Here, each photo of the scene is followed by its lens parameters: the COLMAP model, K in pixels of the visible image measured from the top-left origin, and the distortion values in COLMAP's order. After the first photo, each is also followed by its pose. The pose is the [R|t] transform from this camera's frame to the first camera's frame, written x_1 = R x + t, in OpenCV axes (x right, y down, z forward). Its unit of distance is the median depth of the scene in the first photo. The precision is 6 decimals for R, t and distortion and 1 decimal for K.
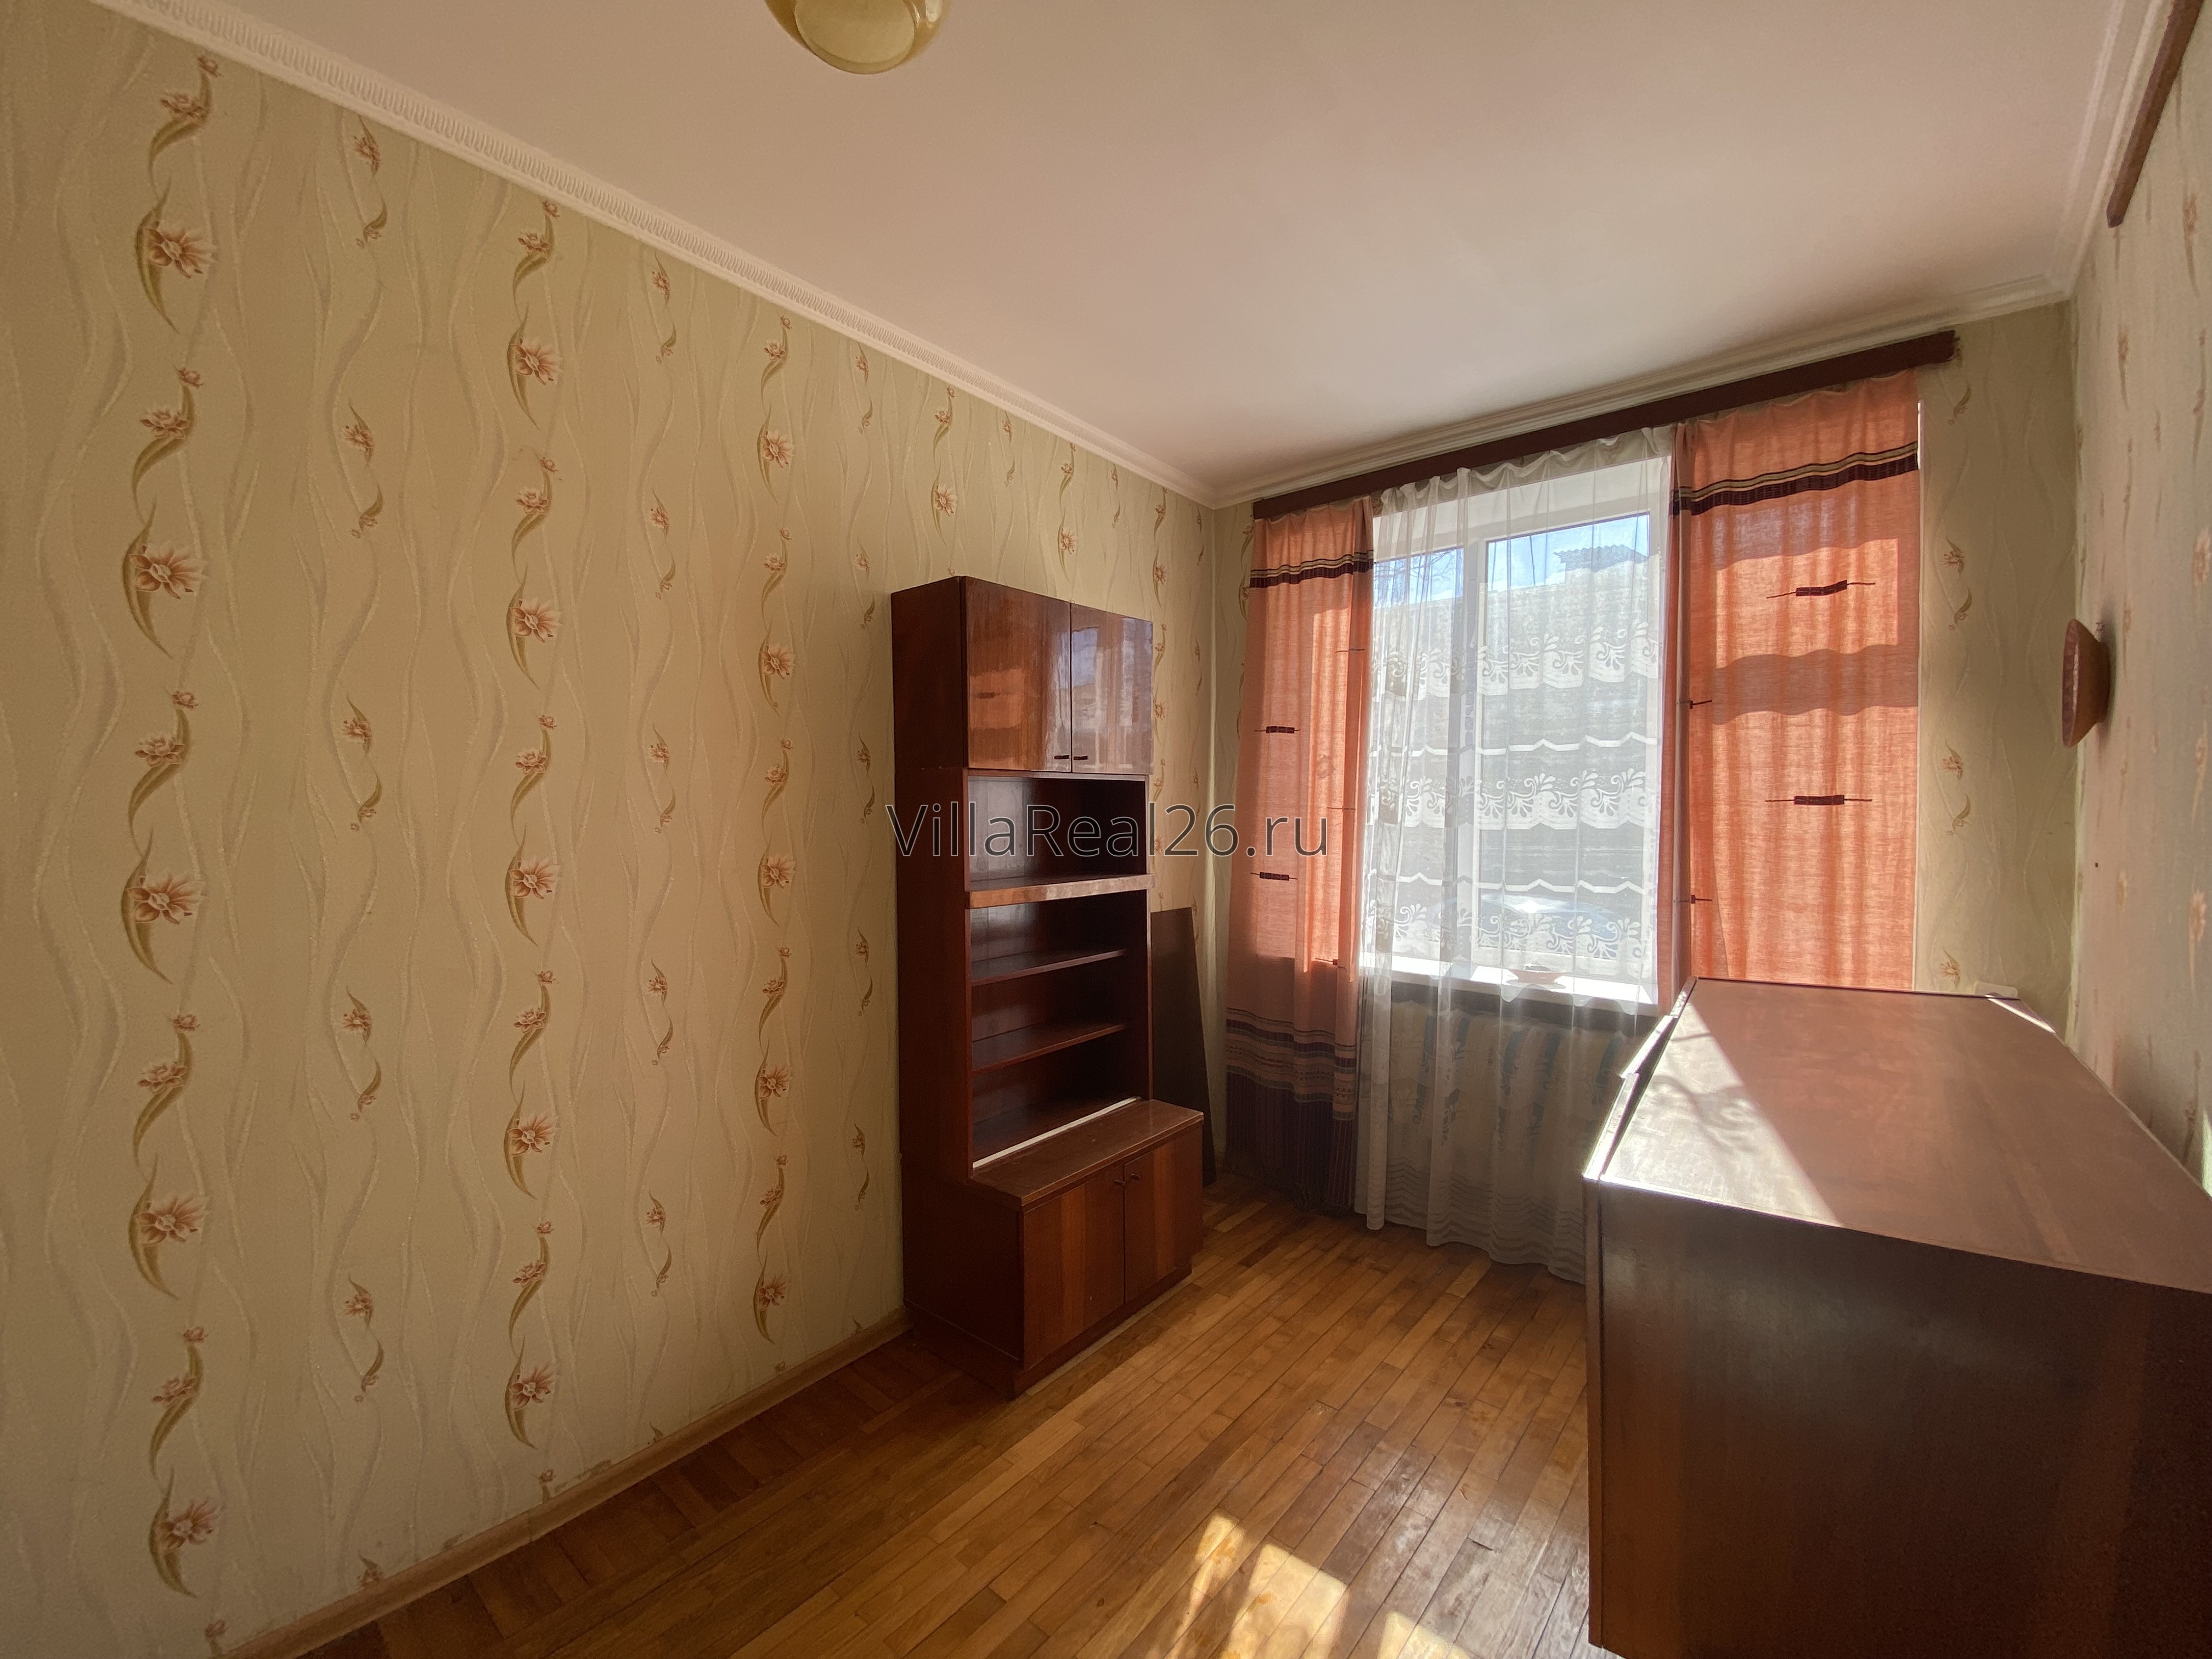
lens RADIAL K [[892.1, 0, 1106.0], [0, 892.1, 829.5], [0, 0, 1]] dist [0.043755, -0.040272]
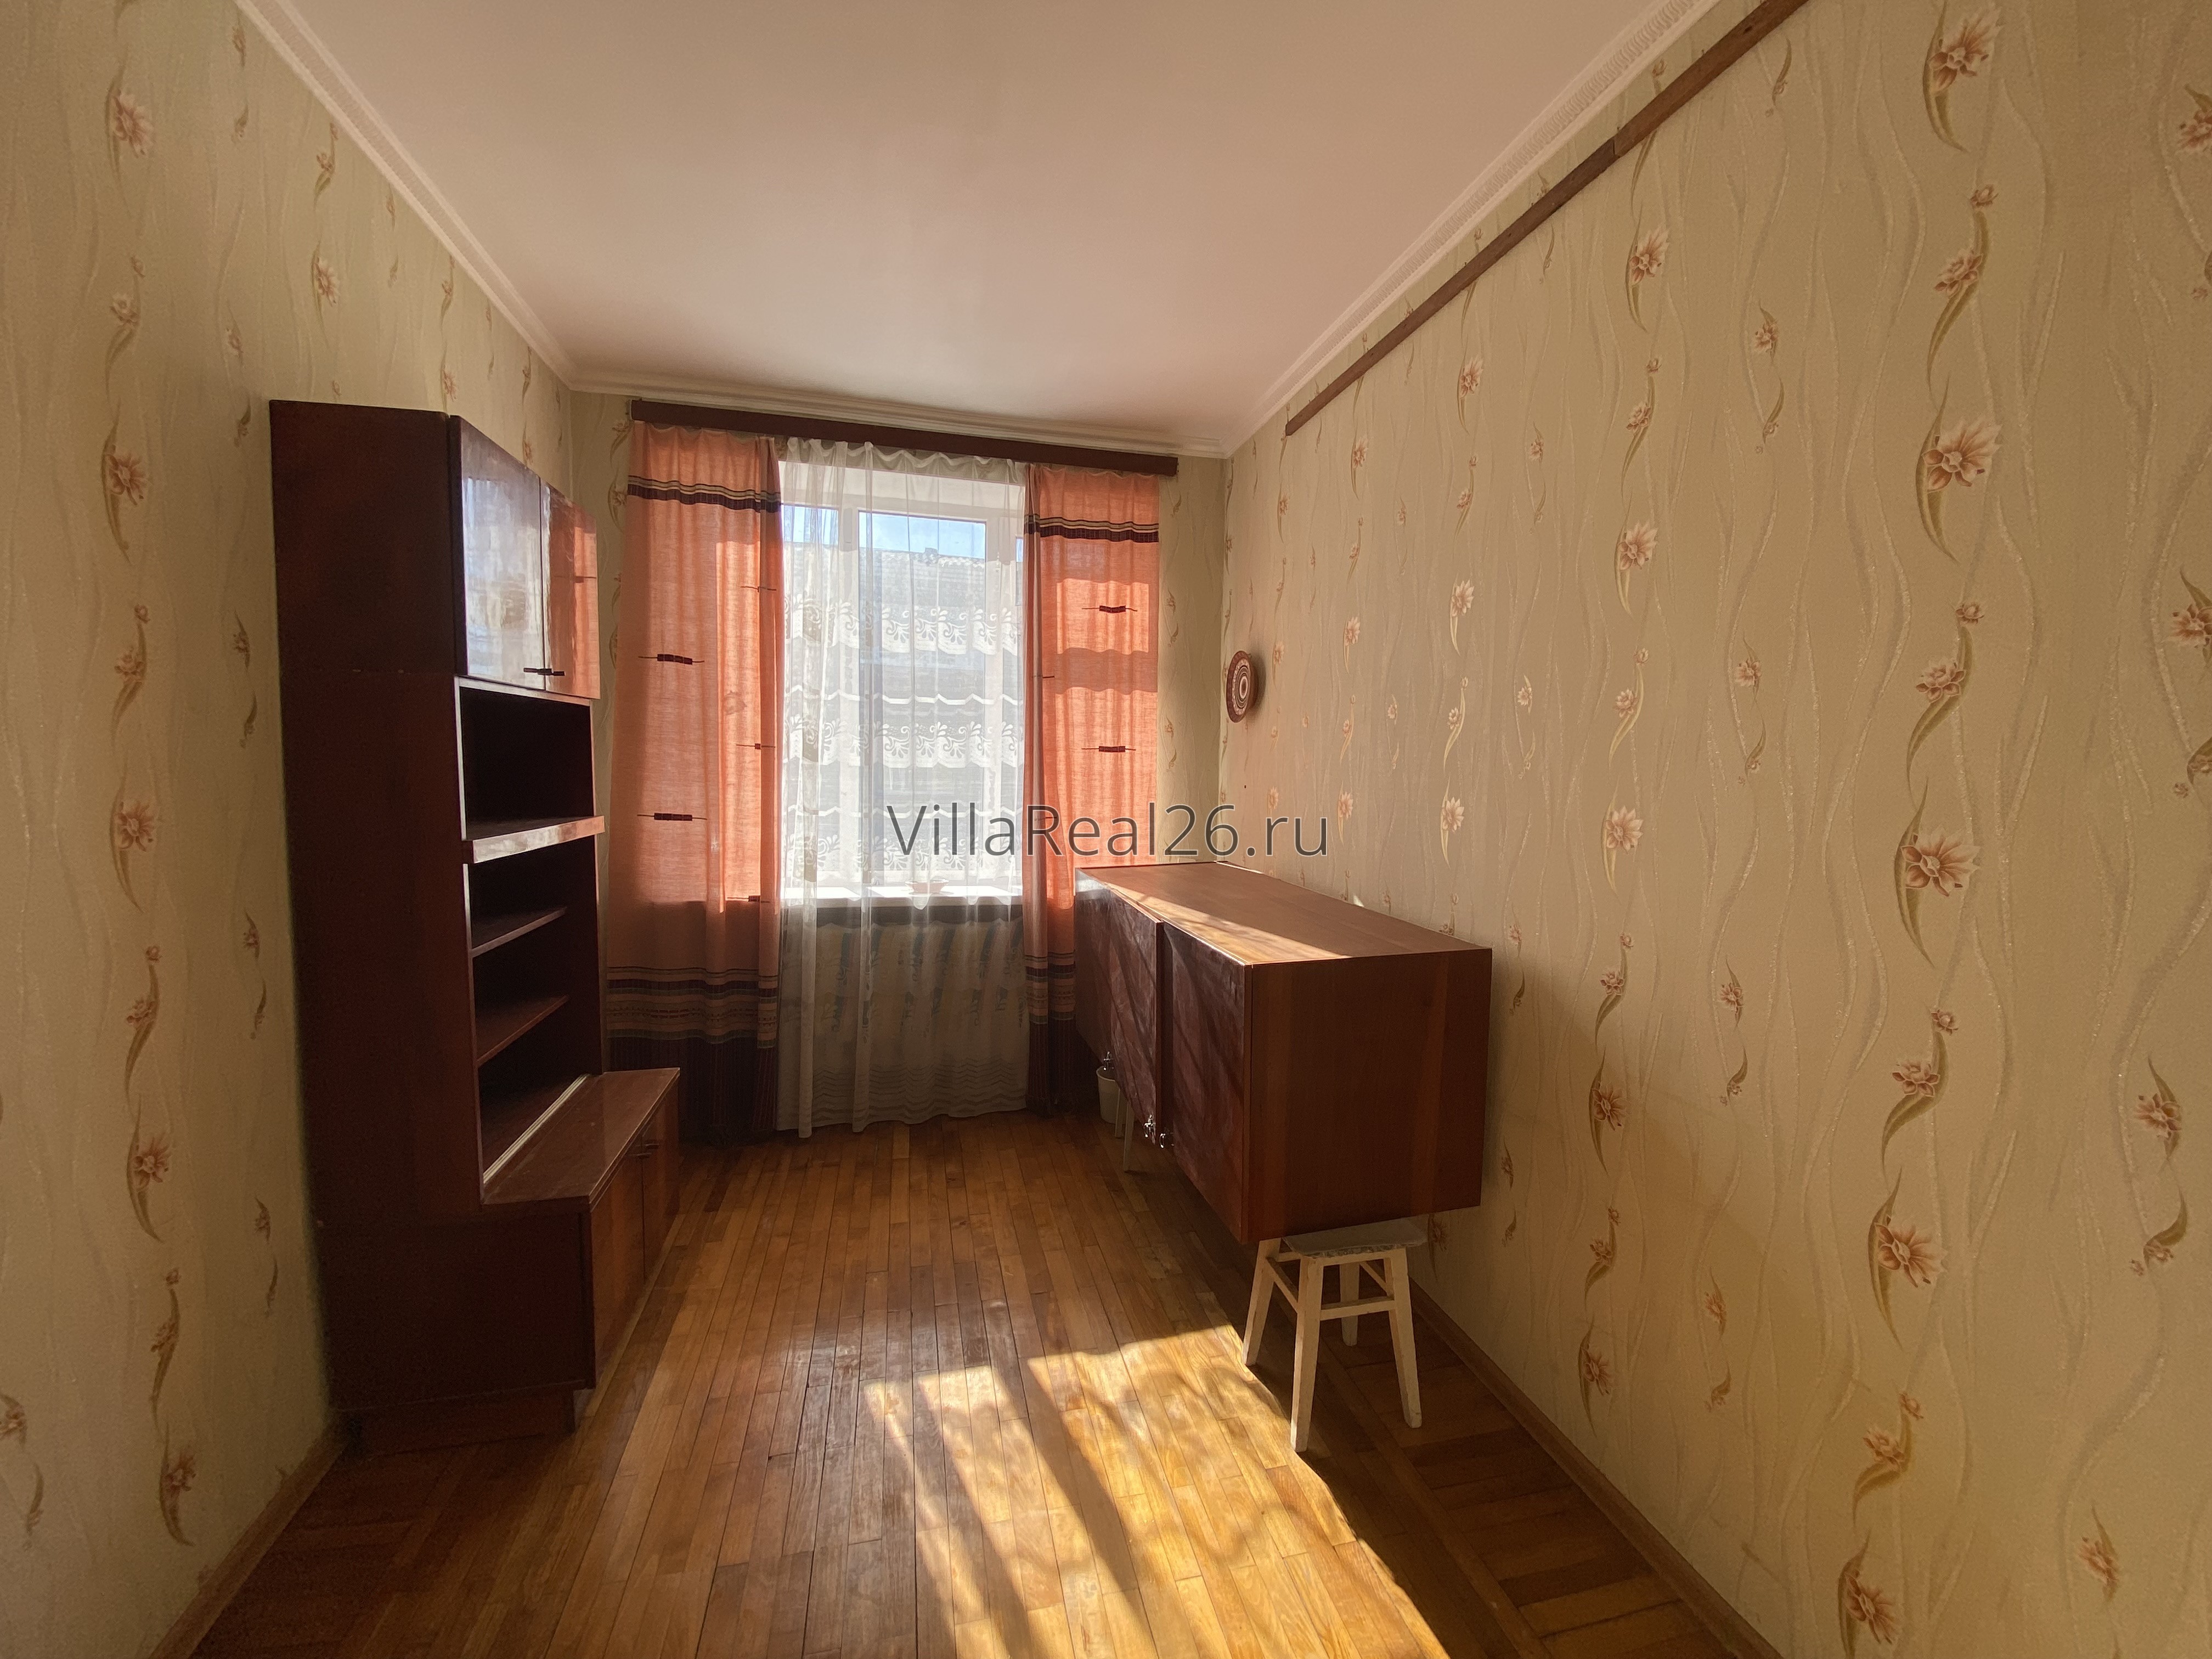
lens RADIAL K [[892.1, 0, 1106.0], [0, 892.1, 829.5], [0, 0, 1]] dist [0.043755, -0.040272]
pose [[0.595314, -0.047016, 0.802117, -0.362214], [-0.001458, 0.998222, 0.059593, 0.010918], [-0.803492, -0.036646, 0.594187, 0.089006]]
